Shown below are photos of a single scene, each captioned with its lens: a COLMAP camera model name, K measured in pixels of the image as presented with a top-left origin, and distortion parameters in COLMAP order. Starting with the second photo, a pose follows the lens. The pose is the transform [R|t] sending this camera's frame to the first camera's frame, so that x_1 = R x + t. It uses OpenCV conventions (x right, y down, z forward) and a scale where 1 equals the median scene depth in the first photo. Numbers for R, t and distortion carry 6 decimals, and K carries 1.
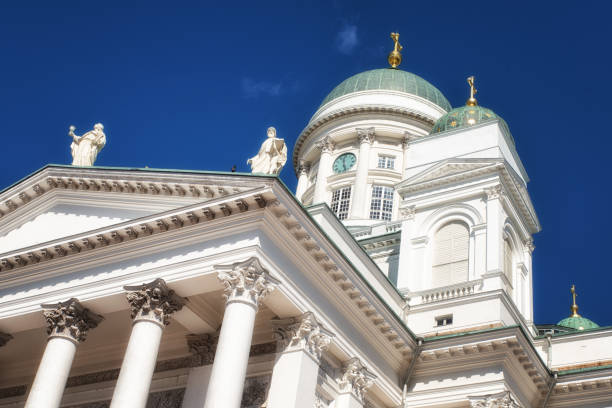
lens RADIAL K [[814.4, 0, 414.5], [0, 814.4, 263.9], [0, 0, 1]] dist [0.001650, -0.013790]
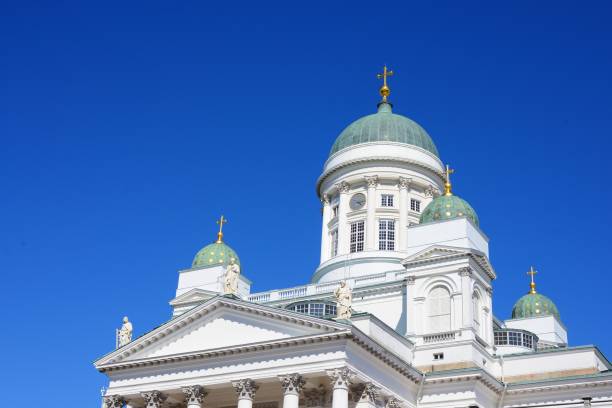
lens RADIAL K [[866.1, 0, 306.0], [0, 866.1, 204.0], [0, 0, 1]] dist [0.098041, 0.000074]
pose [[0.993193, -0.056758, -0.101720, -0.034038], [0.067738, 0.991845, 0.107960, -0.445589], [0.094762, -0.114115, 0.988938, -0.763567]]
